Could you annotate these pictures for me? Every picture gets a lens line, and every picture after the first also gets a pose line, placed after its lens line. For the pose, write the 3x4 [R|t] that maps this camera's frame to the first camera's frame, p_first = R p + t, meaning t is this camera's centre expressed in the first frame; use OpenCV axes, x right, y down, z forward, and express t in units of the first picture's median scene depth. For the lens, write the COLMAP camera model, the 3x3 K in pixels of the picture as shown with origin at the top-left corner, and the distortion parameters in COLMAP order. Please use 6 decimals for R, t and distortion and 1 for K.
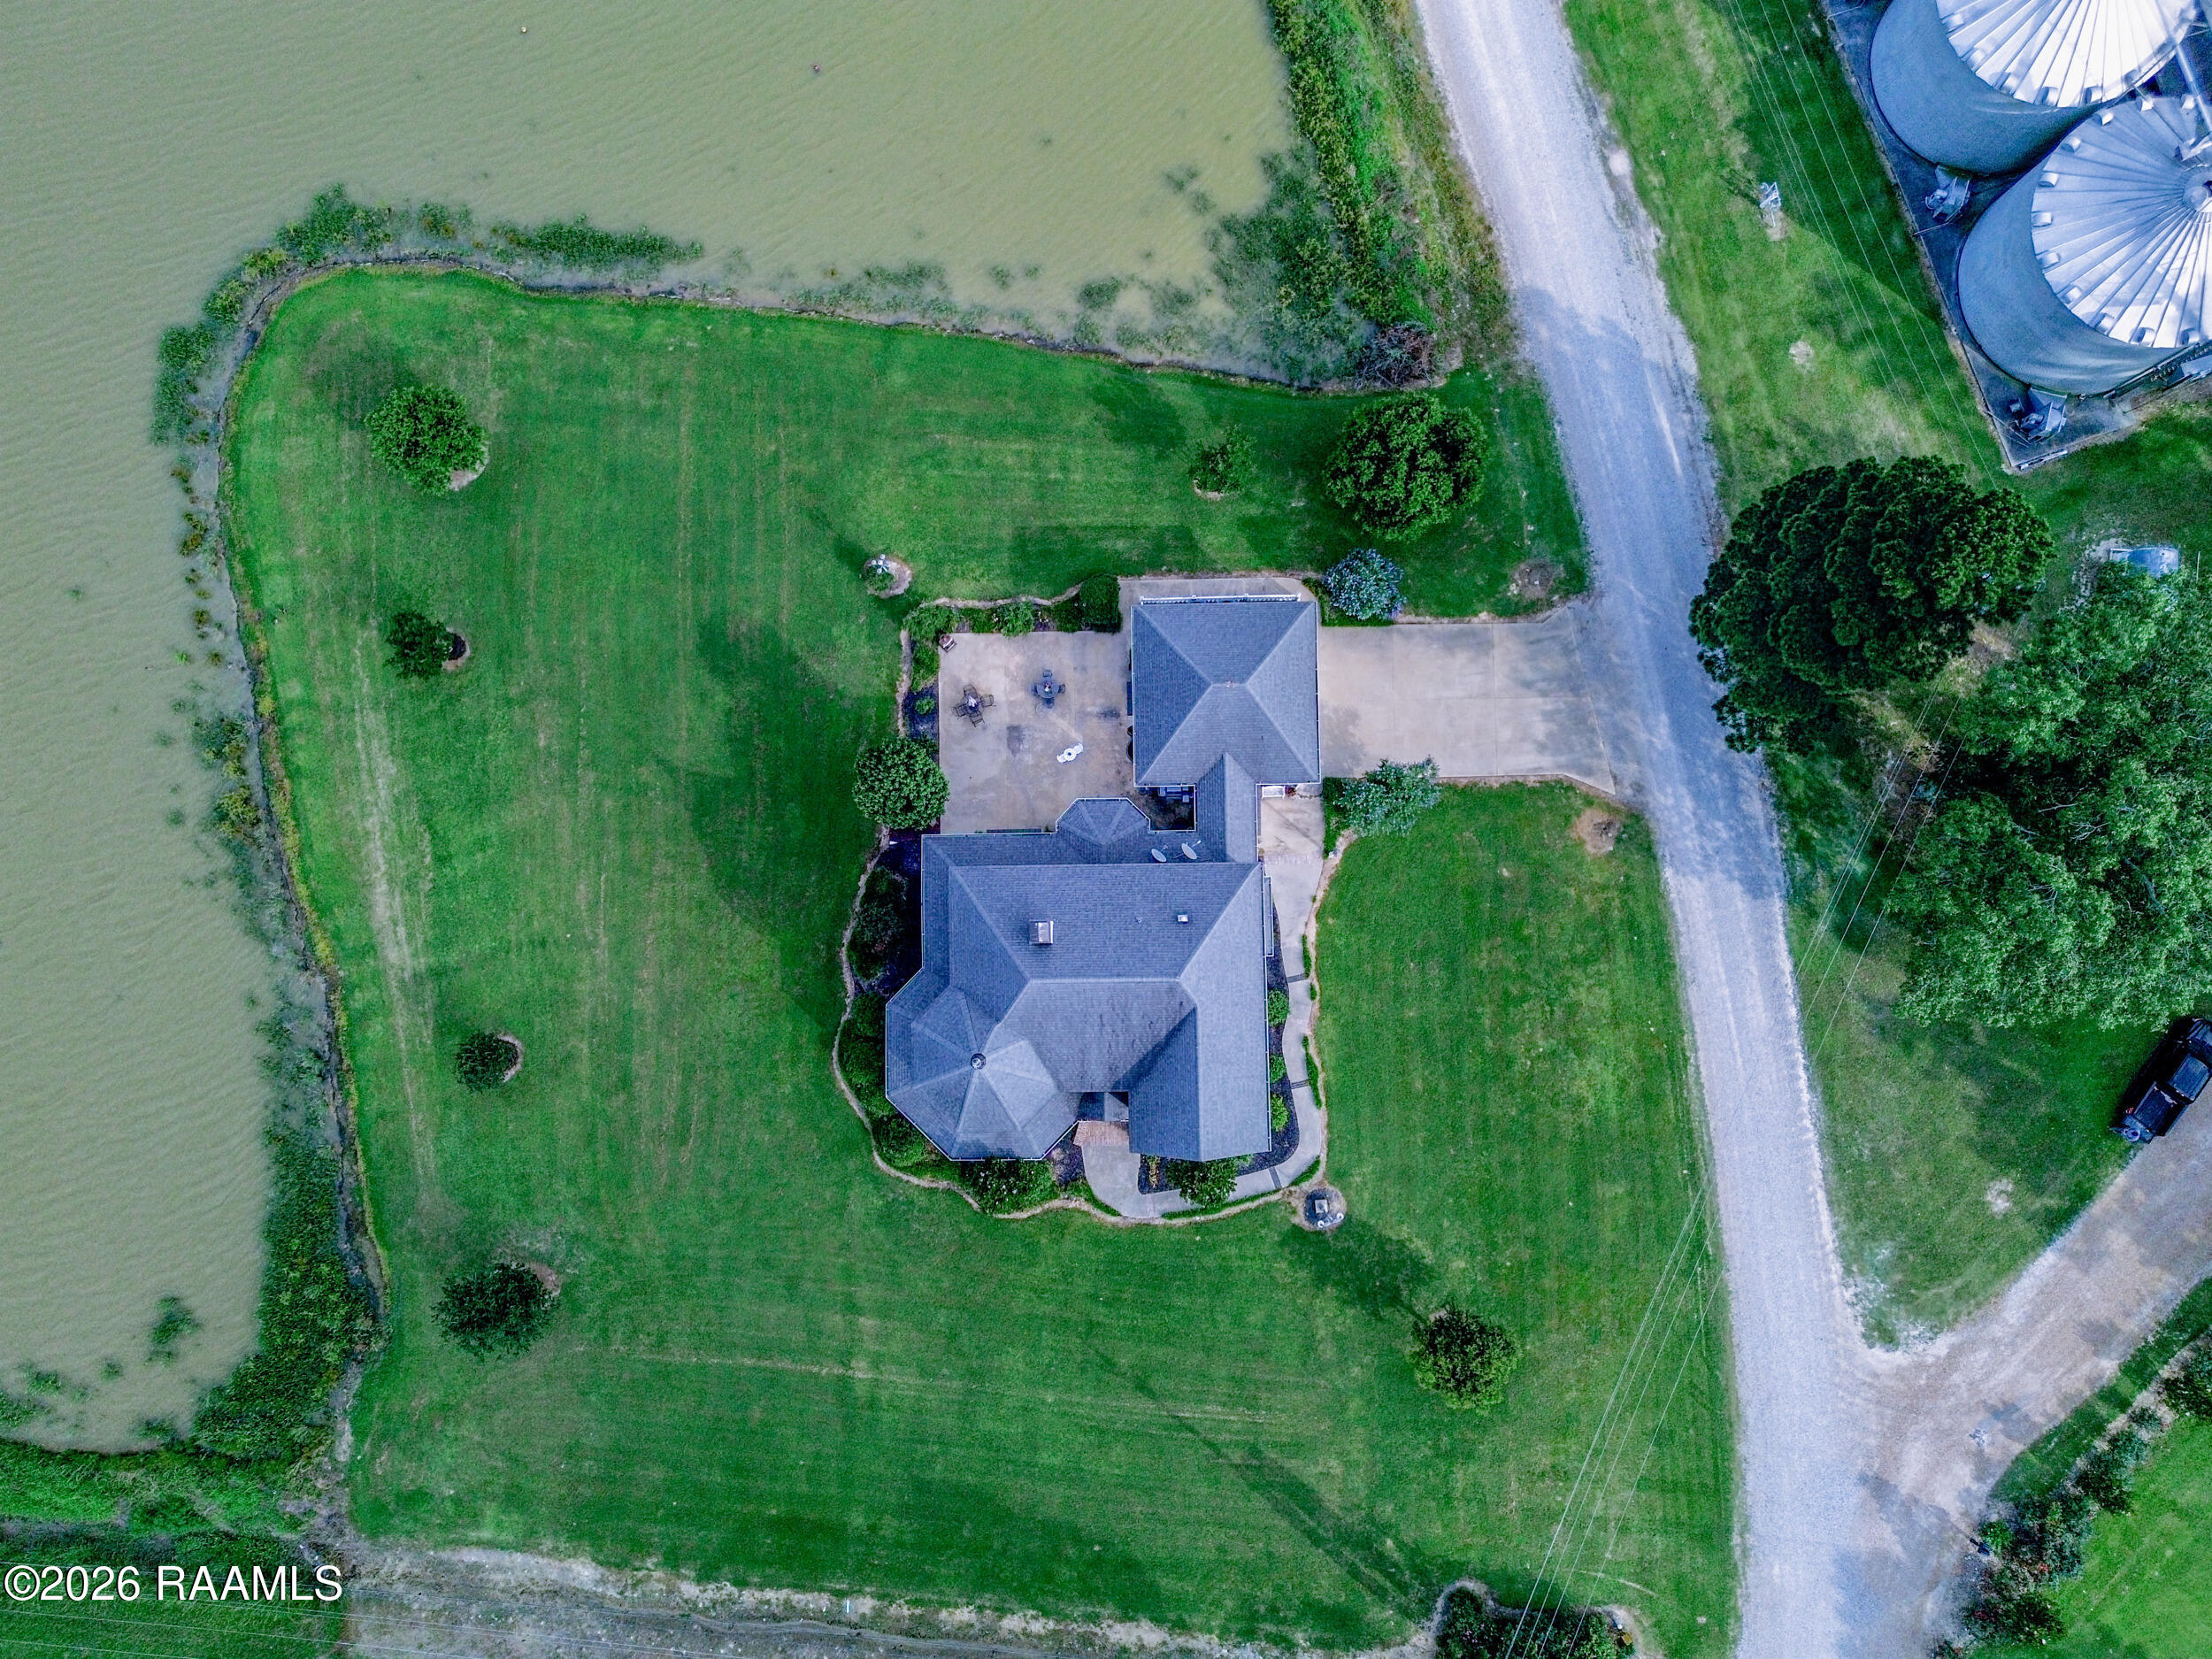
lens RADIAL K [[1562.1, 0, 1106.0], [0, 1562.1, 829.5], [0, 0, 1]] dist [0.079434, -0.092083]
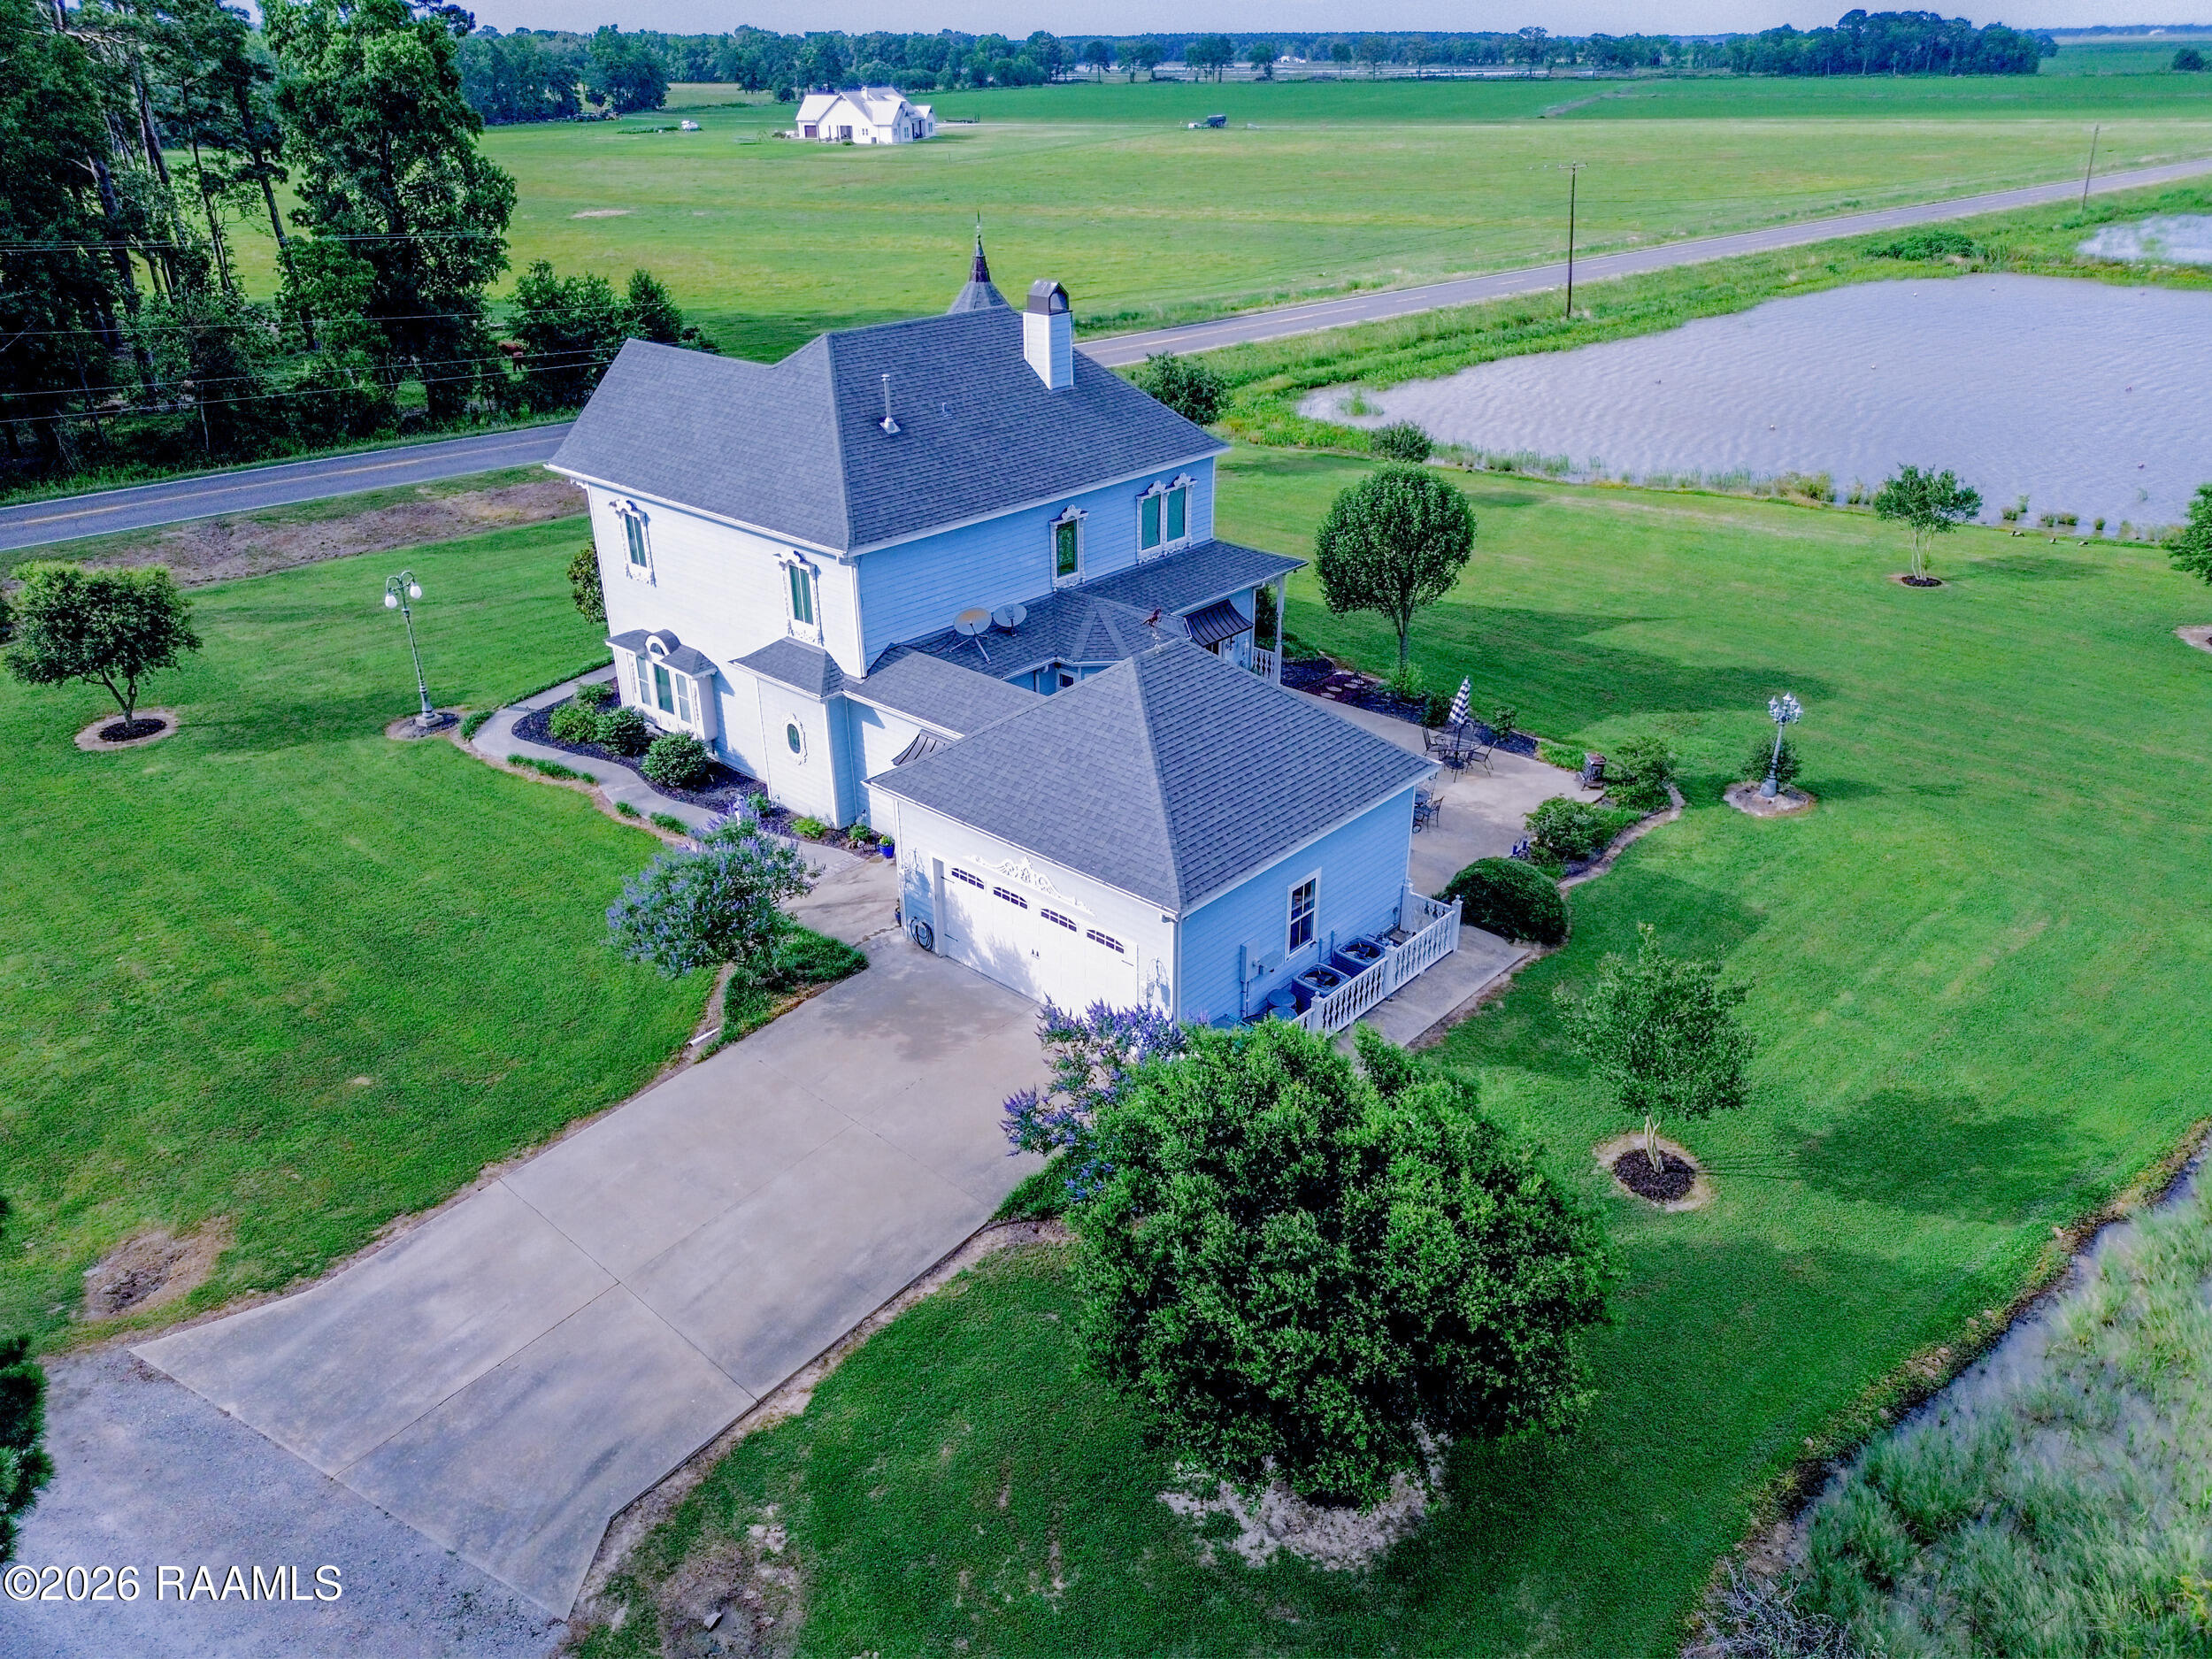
lens RADIAL K [[1562.1, 0, 1106.0], [0, 1562.1, 829.5], [0, 0, 1]] dist [0.079434, -0.092083]
pose [[-0.683845, 0.351096, -0.639600, 0.362352], [-0.726013, -0.240283, 0.644337, -0.353462], [0.072539, 0.904984, 0.419216, 0.796310]]
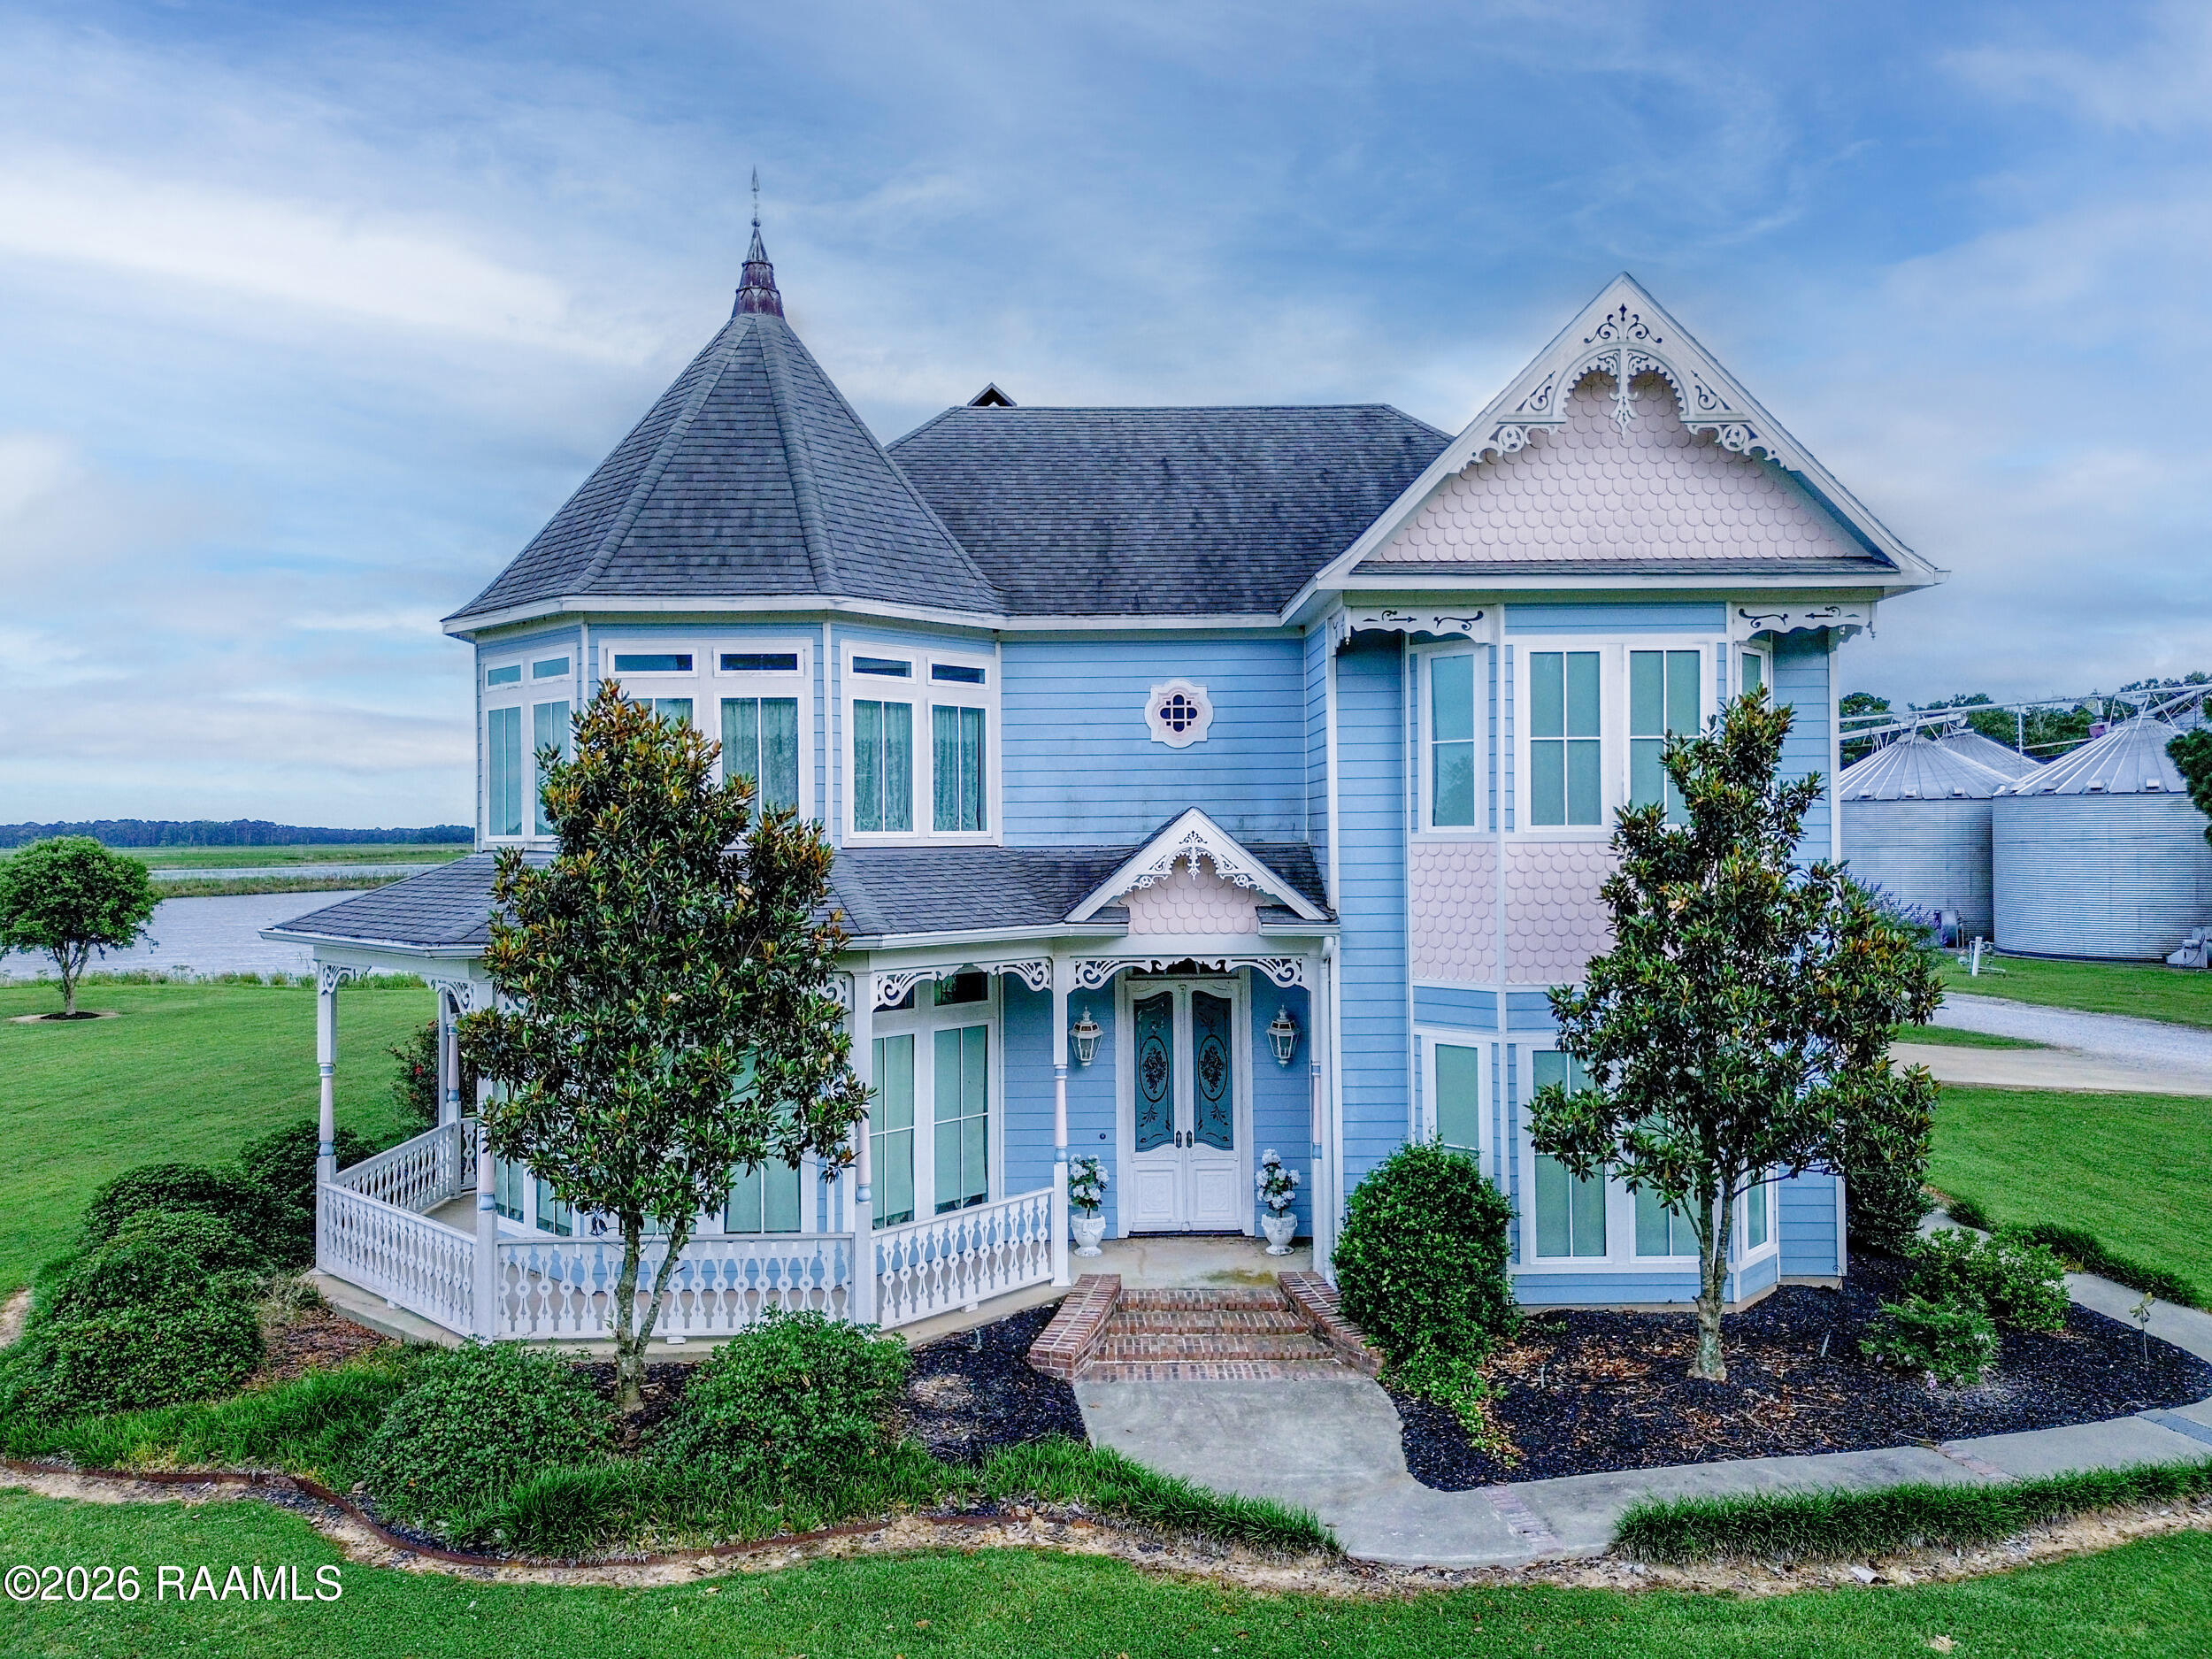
lens RADIAL K [[1562.1, 0, 1106.0], [0, 1562.1, 829.5], [0, 0, 1]] dist [0.079434, -0.092083]
pose [[0.999895, 0.014327, 0.002356, -0.013074], [0.001435, 0.063968, -0.997951, 0.388104], [-0.014448, 0.997849, 0.063940, 0.920737]]
